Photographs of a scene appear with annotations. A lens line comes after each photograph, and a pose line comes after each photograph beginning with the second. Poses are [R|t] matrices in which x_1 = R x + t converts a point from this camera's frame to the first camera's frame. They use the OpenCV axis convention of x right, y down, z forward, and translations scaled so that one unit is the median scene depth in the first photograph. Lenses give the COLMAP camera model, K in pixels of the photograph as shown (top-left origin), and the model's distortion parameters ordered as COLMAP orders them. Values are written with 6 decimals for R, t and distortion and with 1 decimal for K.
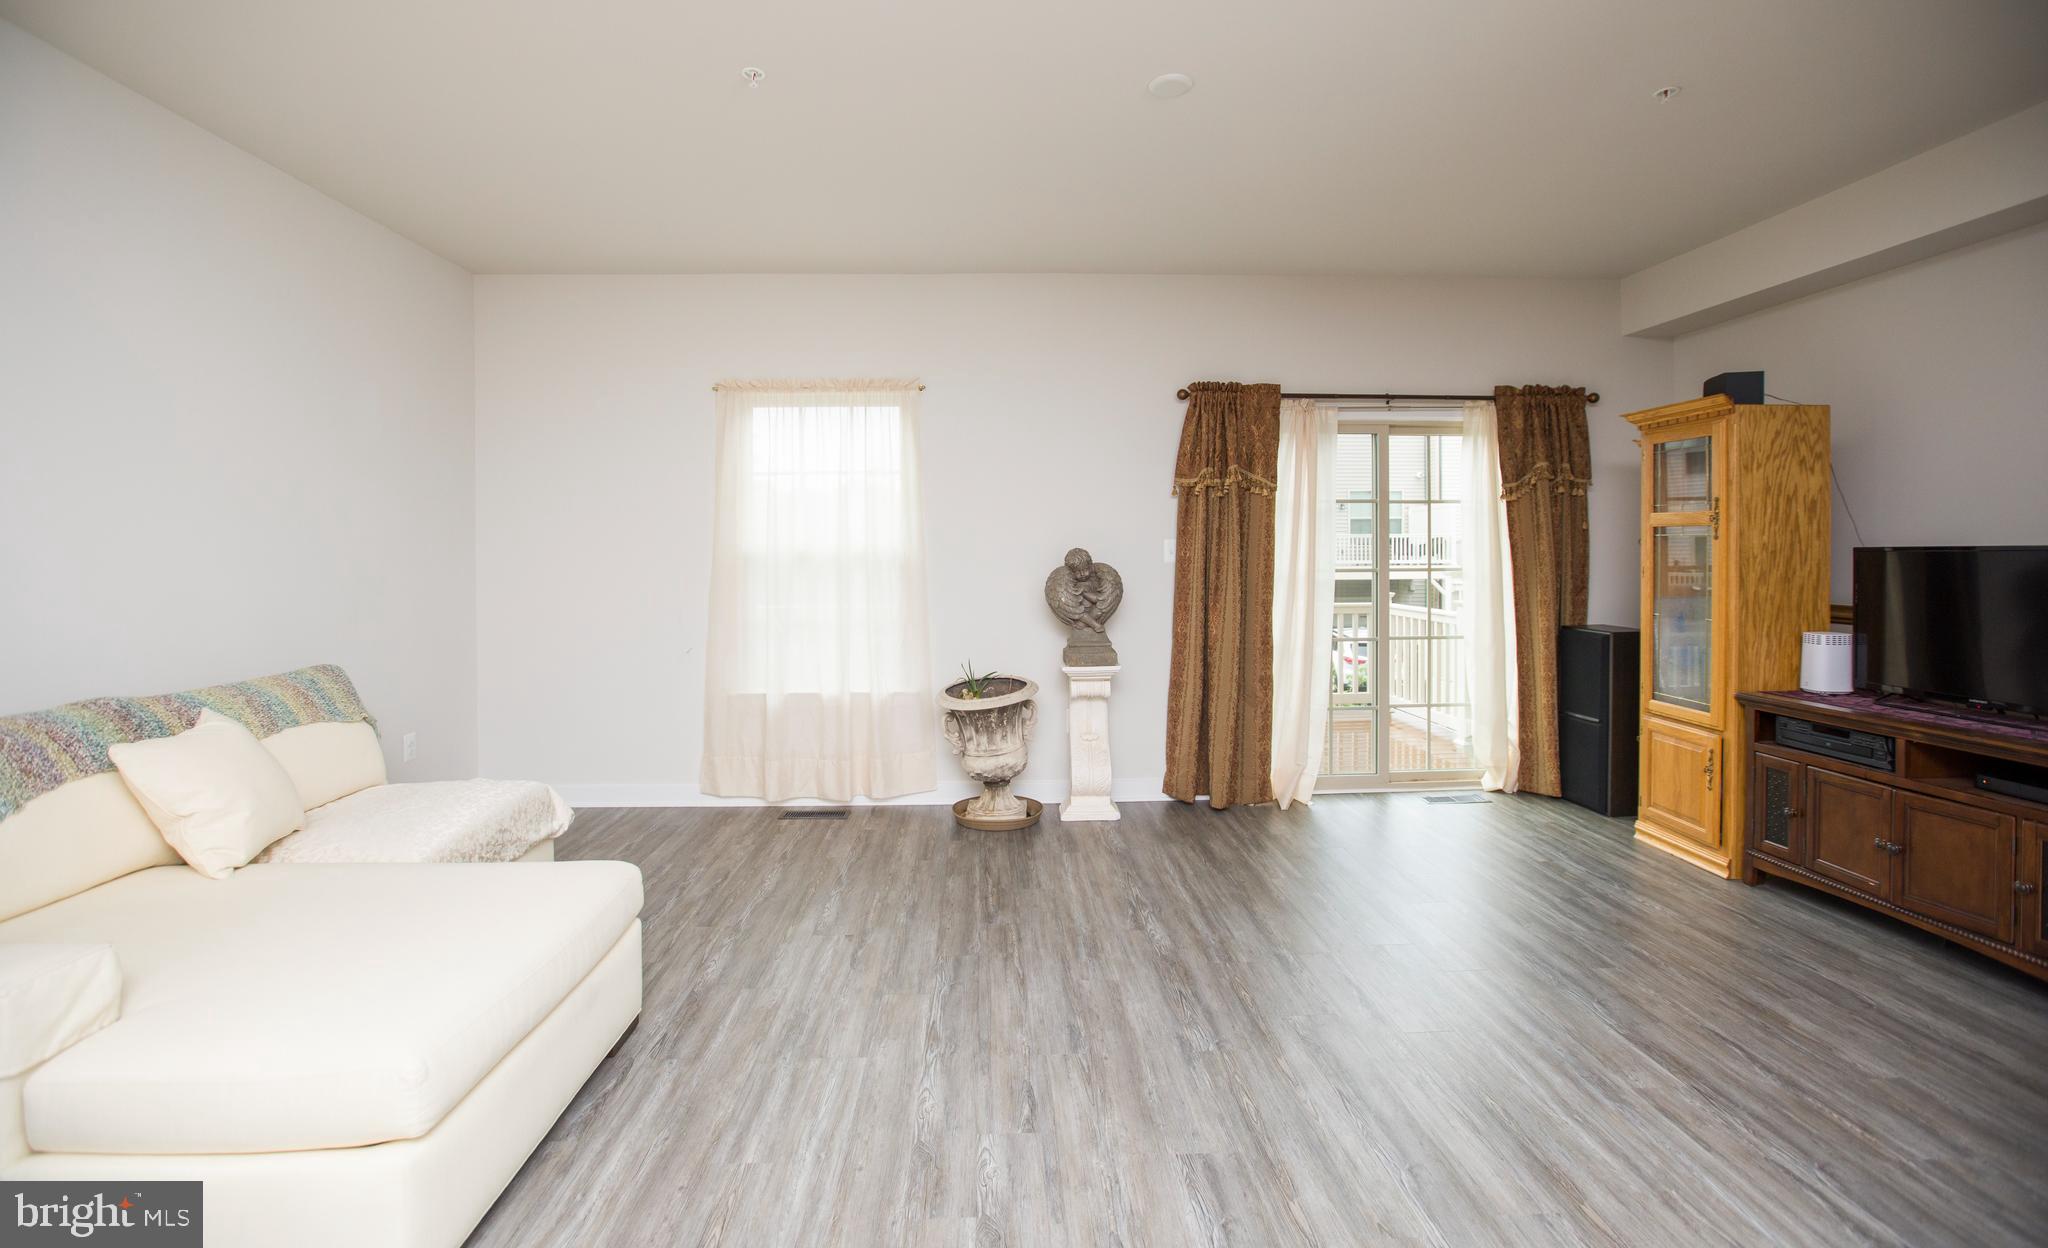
lens RADIAL K [[935.3, 0, 1020.6], [0, 935.3, 563.6], [0, 0, 1]] dist [-0.042660, 0.012597]
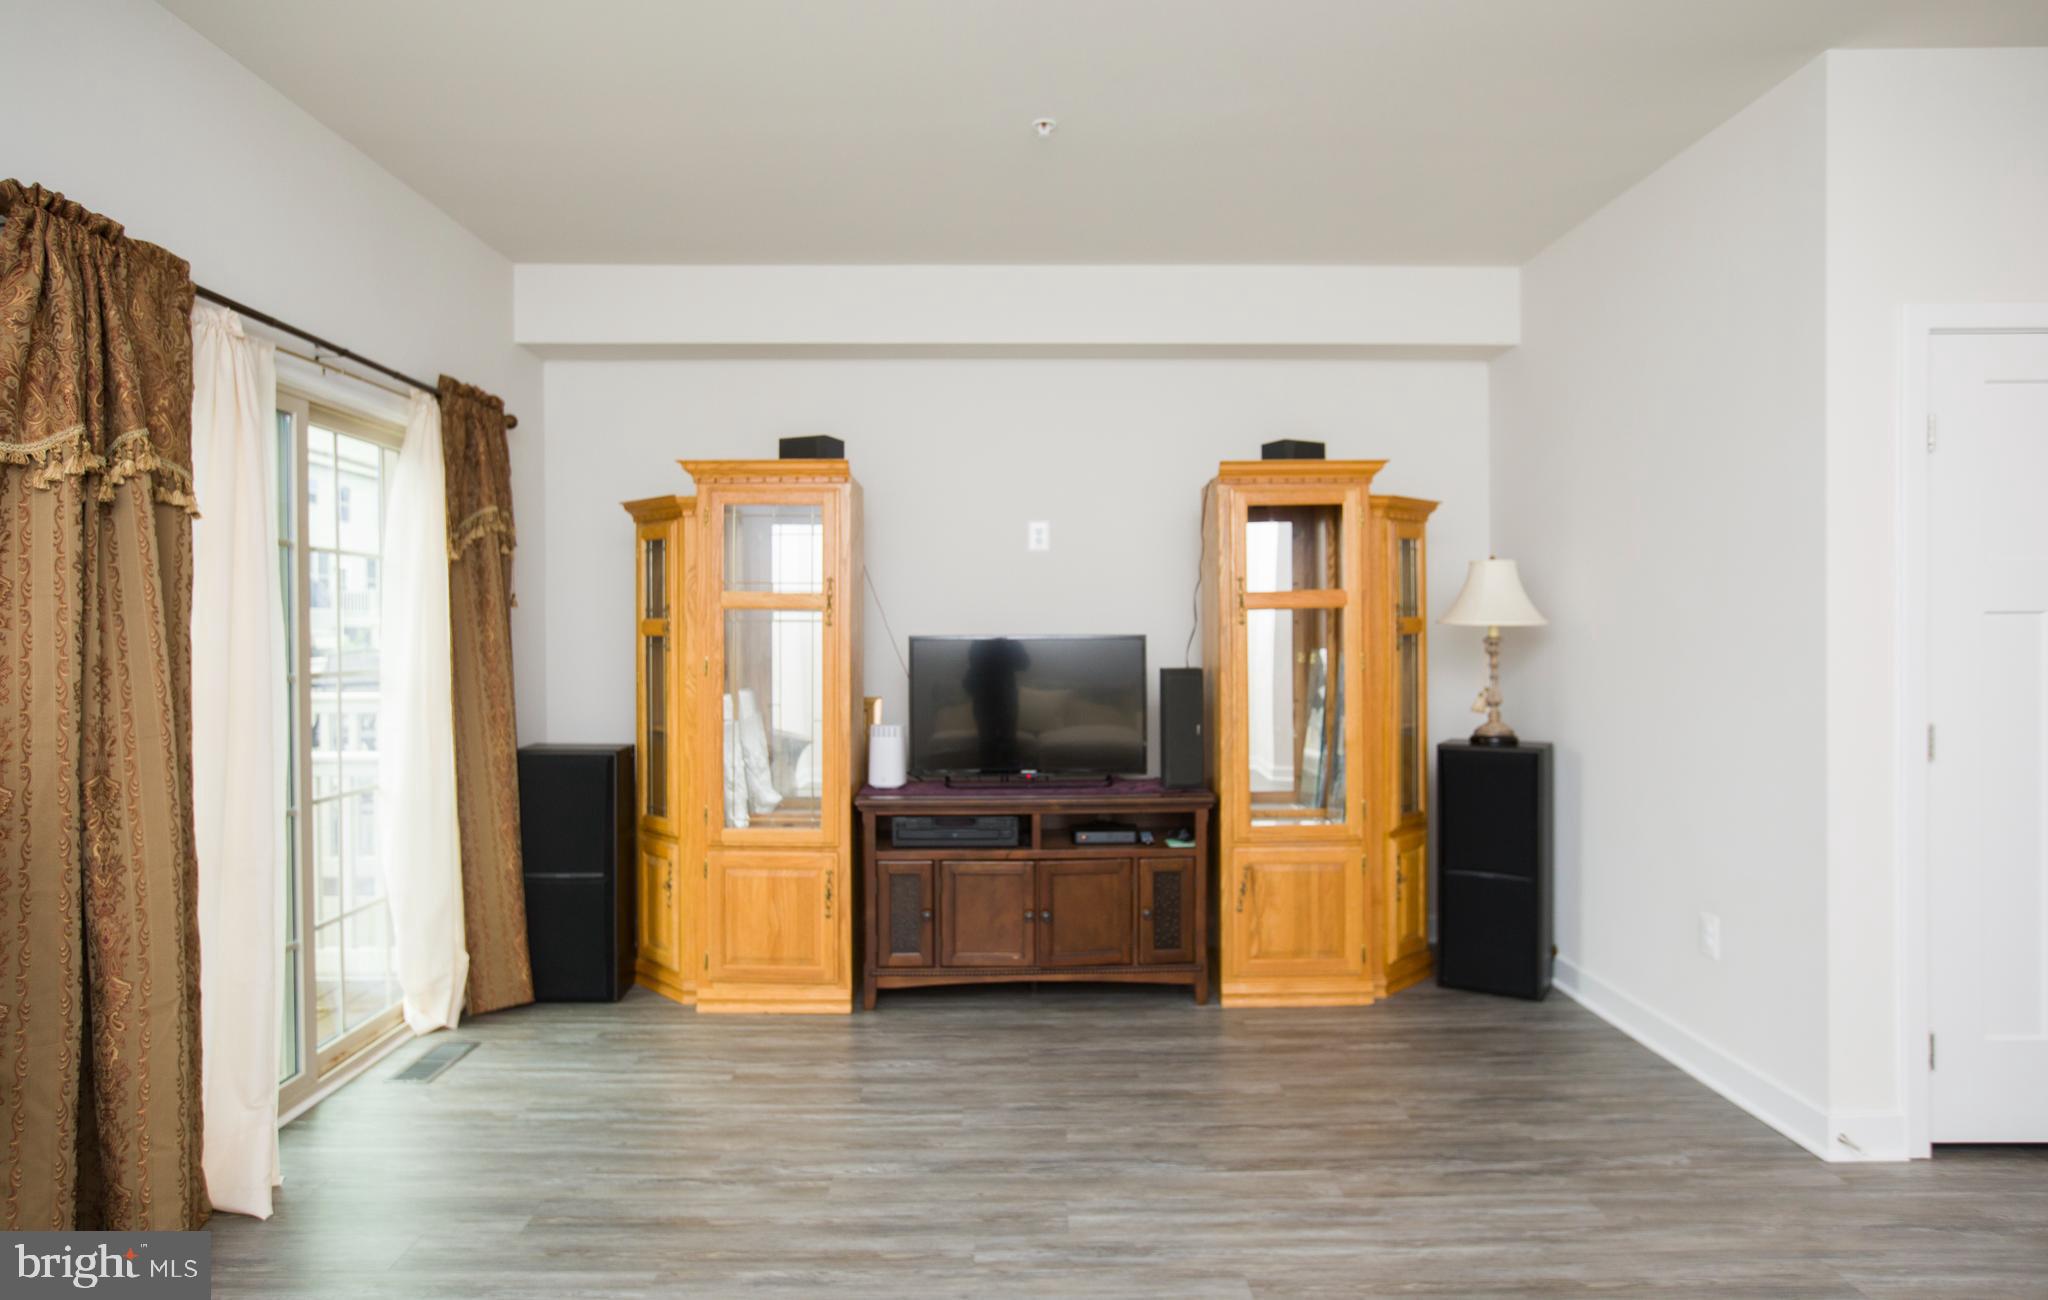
lens RADIAL K [[1165.6, 0, 1024.0], [0, 1165.6, 650.0], [0, 0, 1]] dist [-0.025152, 0.002284]
pose [[0.024482, -0.007178, 0.999674, -0.392093], [0.014030, 0.999878, 0.006836, -0.011538], [-0.999602, 0.013858, 0.024580, 0.919432]]
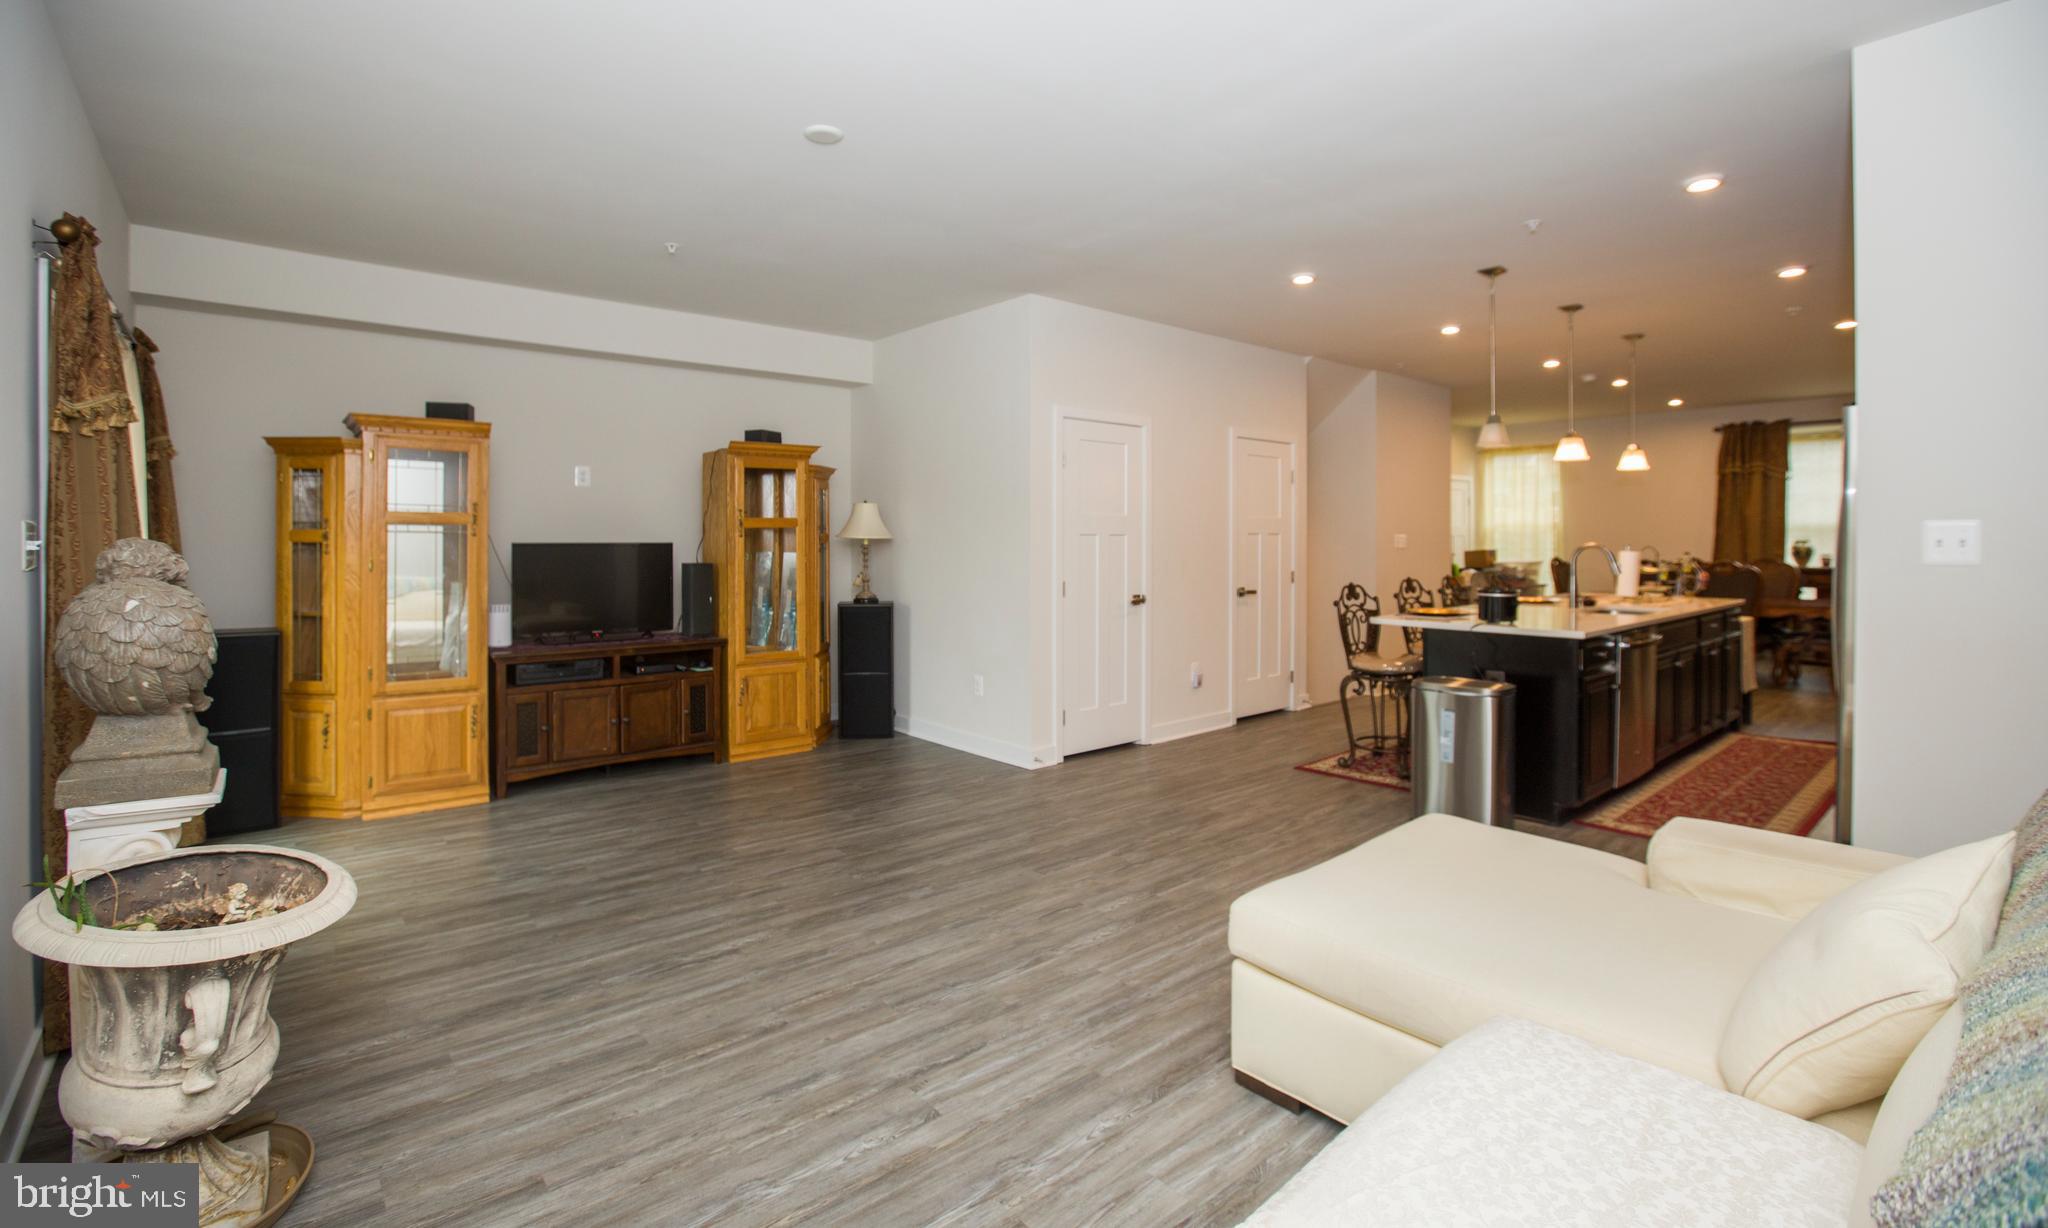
lens RADIAL K [[918.6, 0, 1021.6], [0, 918.6, 542.3], [0, 0, 1]] dist [-0.057605, -0.000127]
pose [[-0.623123, 0.005836, 0.782102, -0.781858], [0.012087, 0.999925, 0.002169, -0.014675], [-0.782030, 0.010805, -0.623147, 1.375396]]
